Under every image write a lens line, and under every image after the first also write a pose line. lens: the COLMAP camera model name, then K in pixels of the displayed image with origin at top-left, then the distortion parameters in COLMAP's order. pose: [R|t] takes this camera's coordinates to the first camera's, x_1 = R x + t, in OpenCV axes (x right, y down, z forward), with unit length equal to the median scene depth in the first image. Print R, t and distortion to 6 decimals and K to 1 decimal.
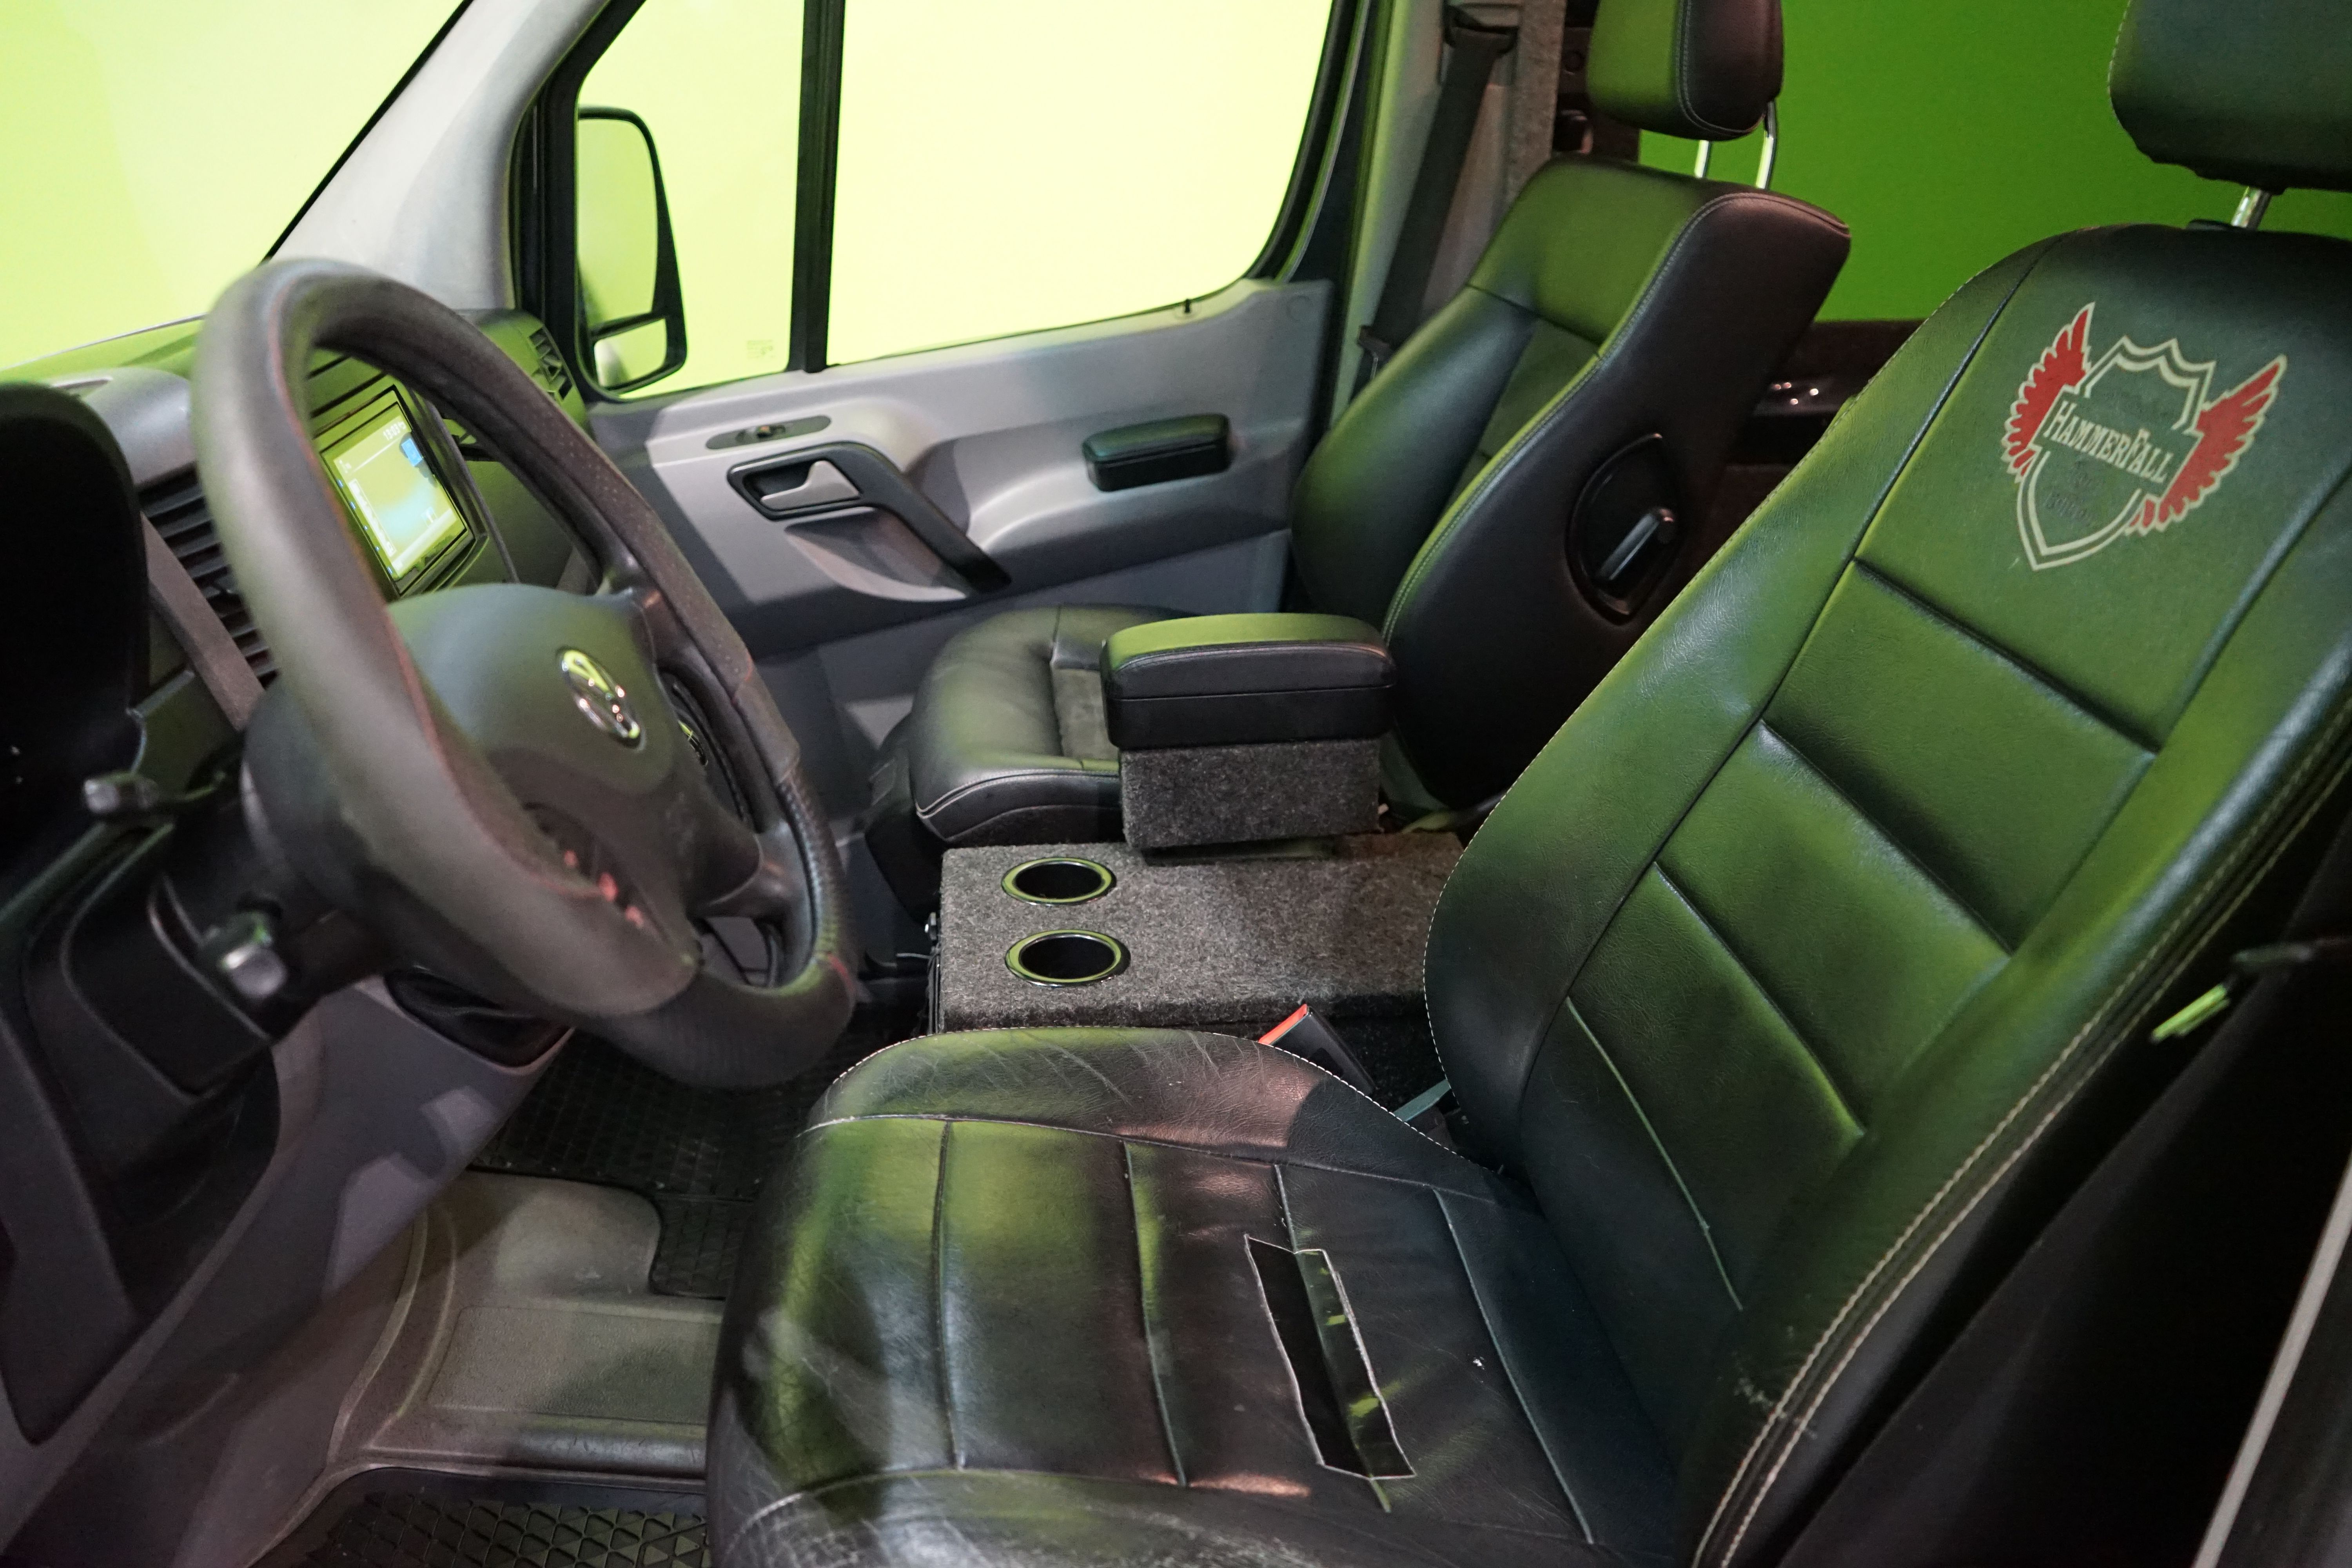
lens RADIAL K [[1865.7, 0, 1176.0], [0, 1865.7, 784.0], [0, 0, 1]] dist [-0.013547, -0.005046]
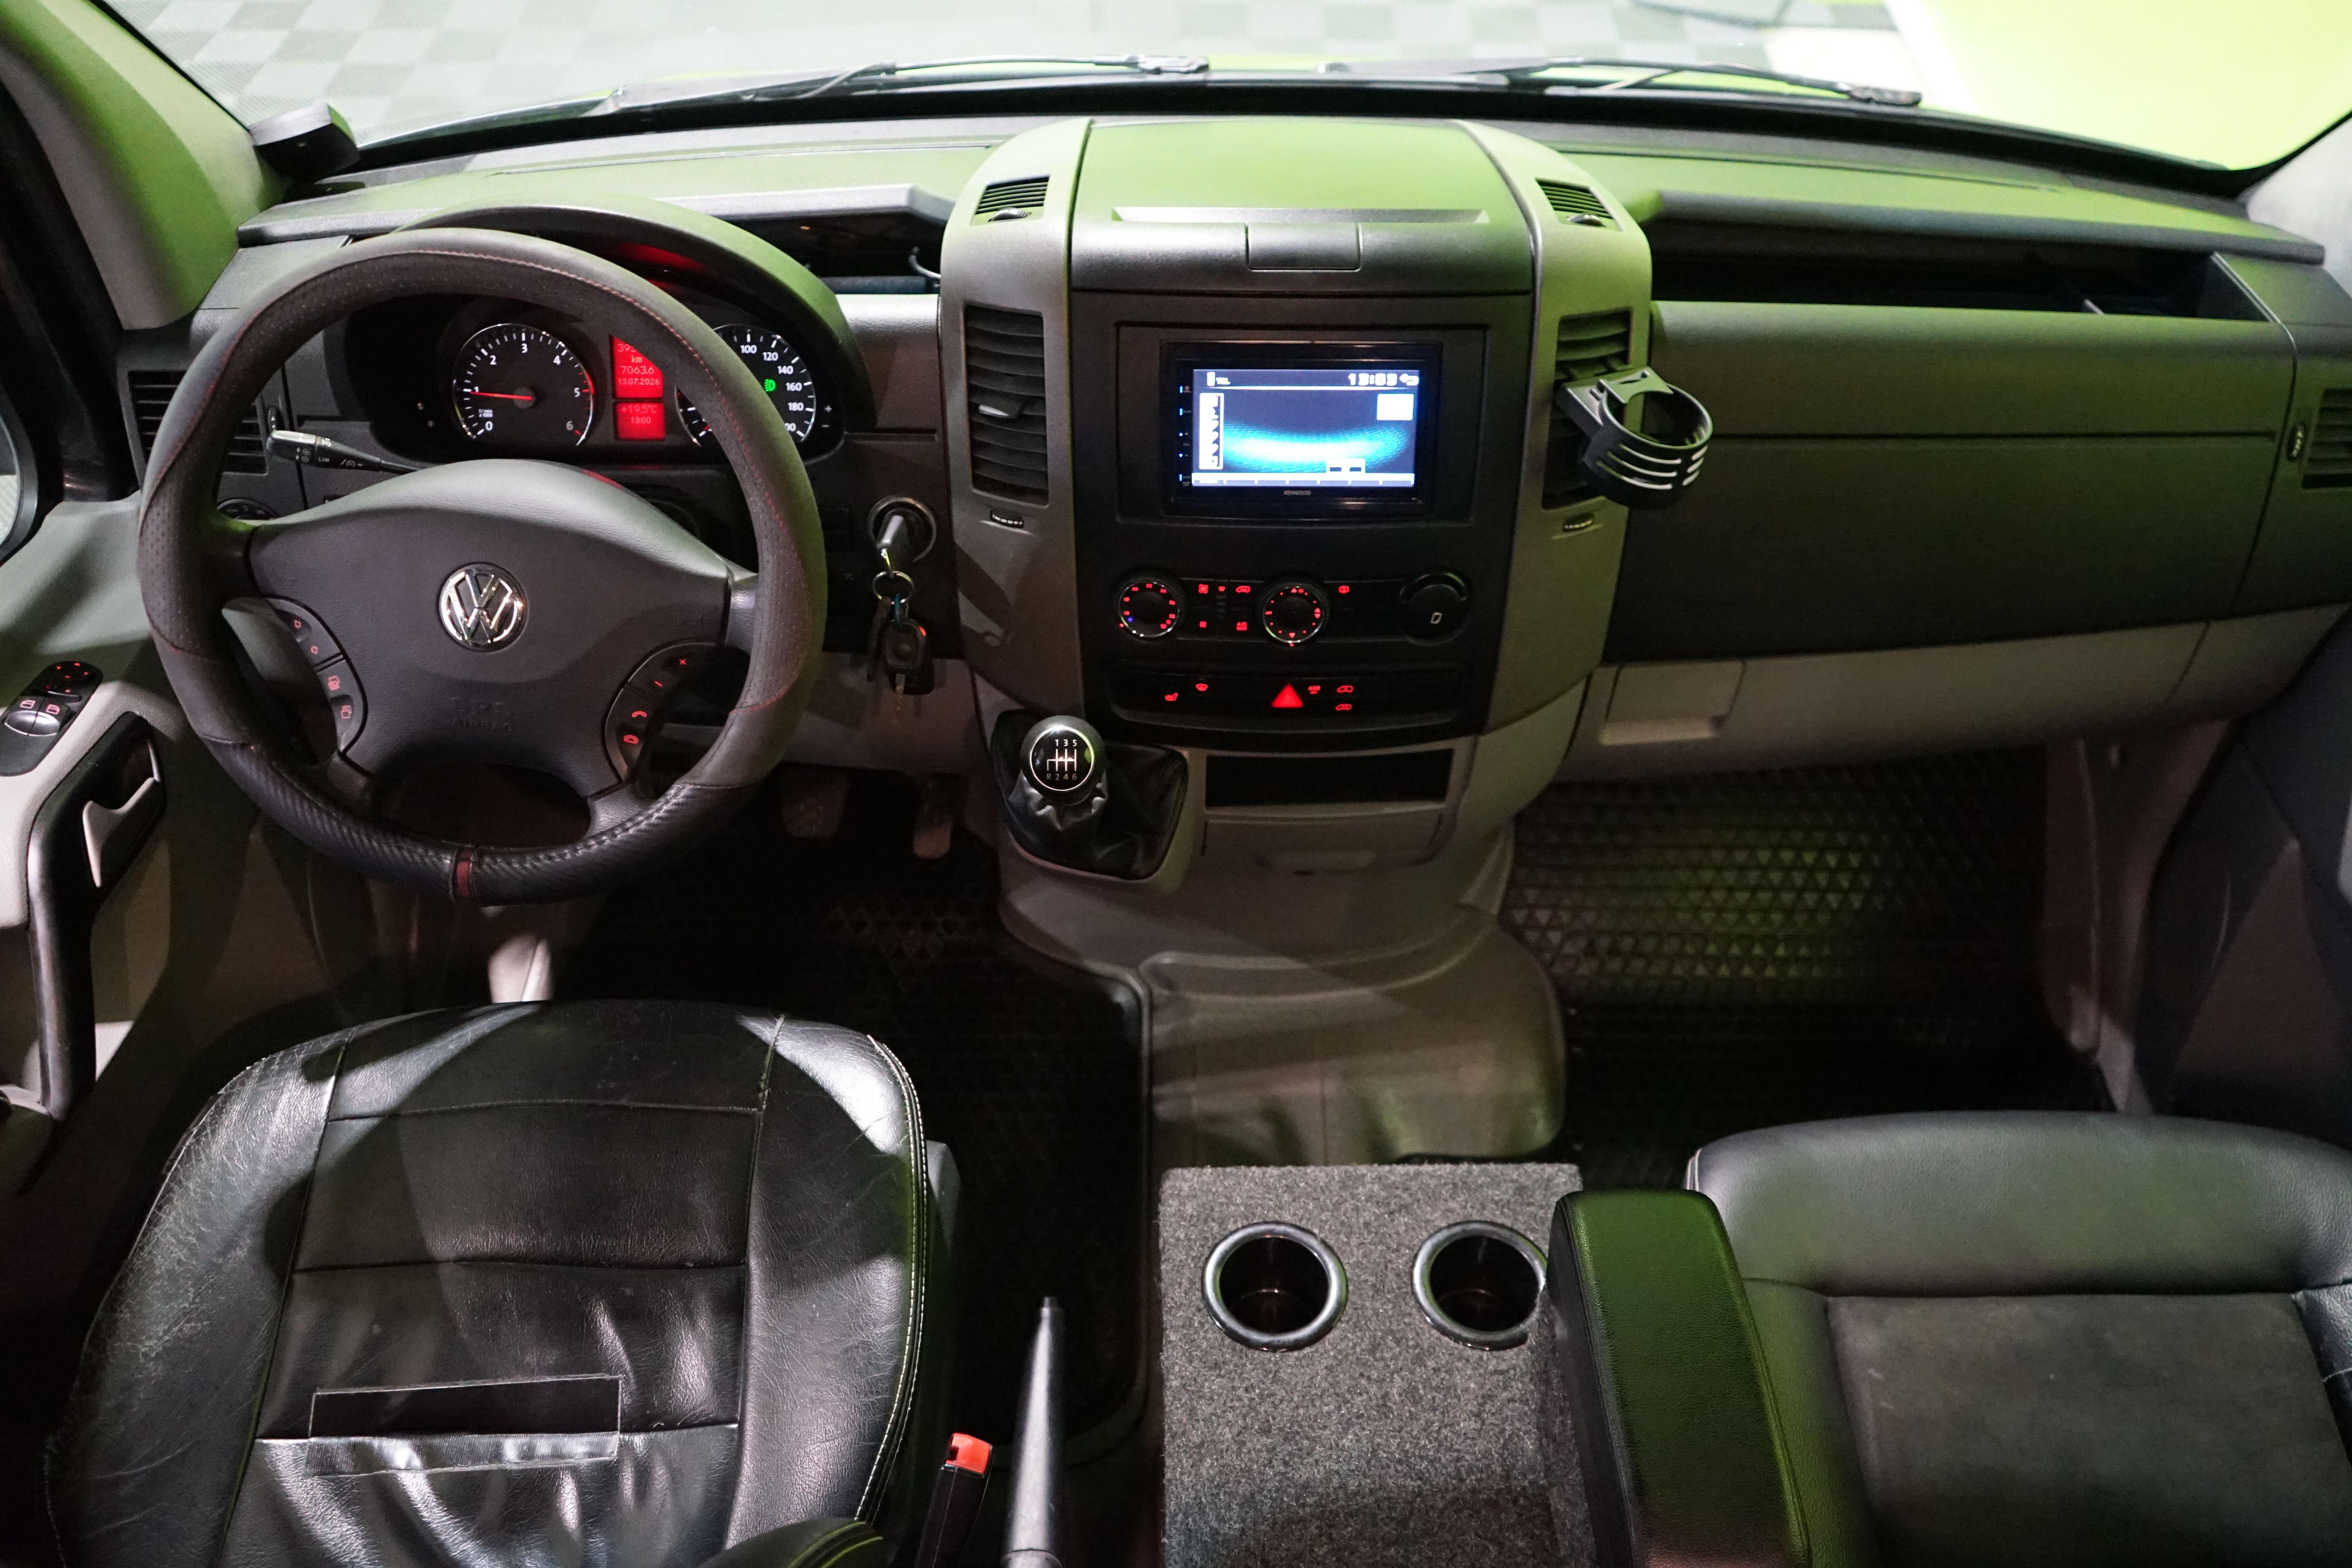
lens RADIAL K [[1865.7, 0, 1176.0], [0, 1865.7, 784.0], [0, 0, 1]] dist [-0.013547, -0.005046]
pose [[-0.096394, 0.685133, -0.722011, 0.275687], [-0.383250, 0.643913, 0.662190, -0.409570], [0.918601, 0.340541, 0.200508, 0.479850]]
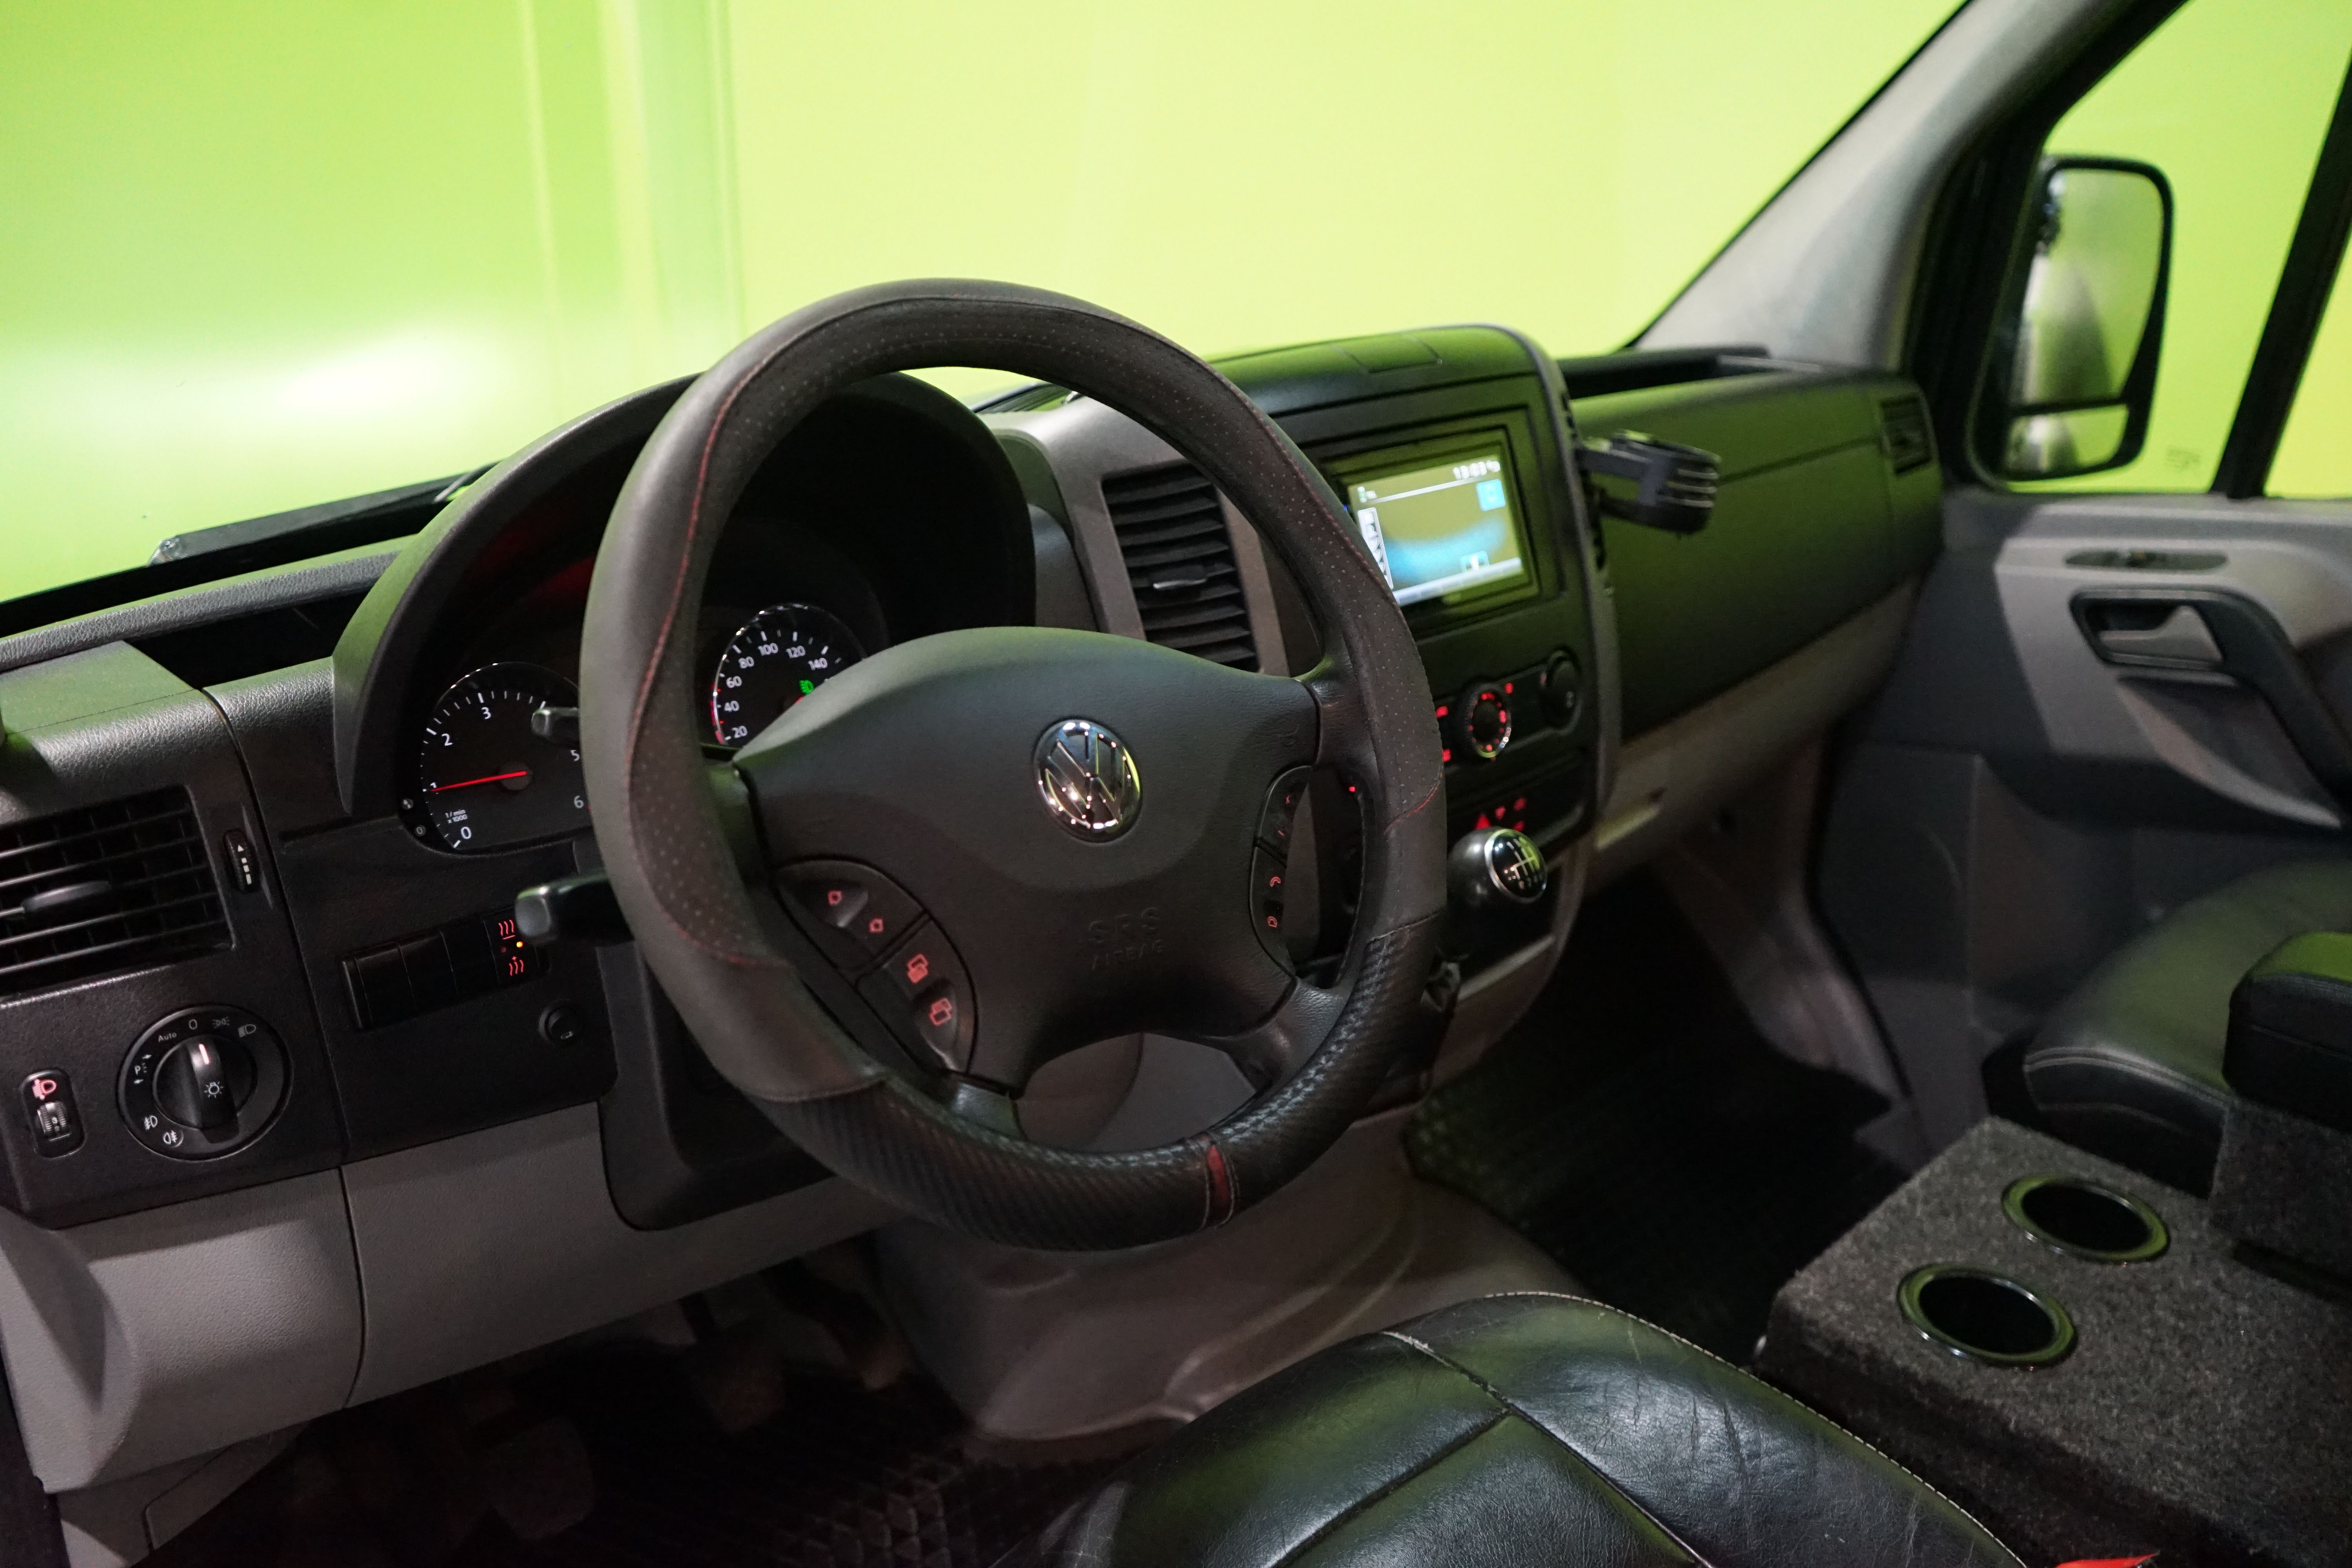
lens RADIAL K [[1865.7, 0, 1176.0], [0, 1865.7, 784.0], [0, 0, 1]] dist [-0.013547, -0.005046]
pose [[0.608490, 0.296817, -0.735961, 0.154358], [-0.309295, 0.942781, 0.124504, -0.066727], [0.730805, 0.151869, 0.665477, 0.162017]]
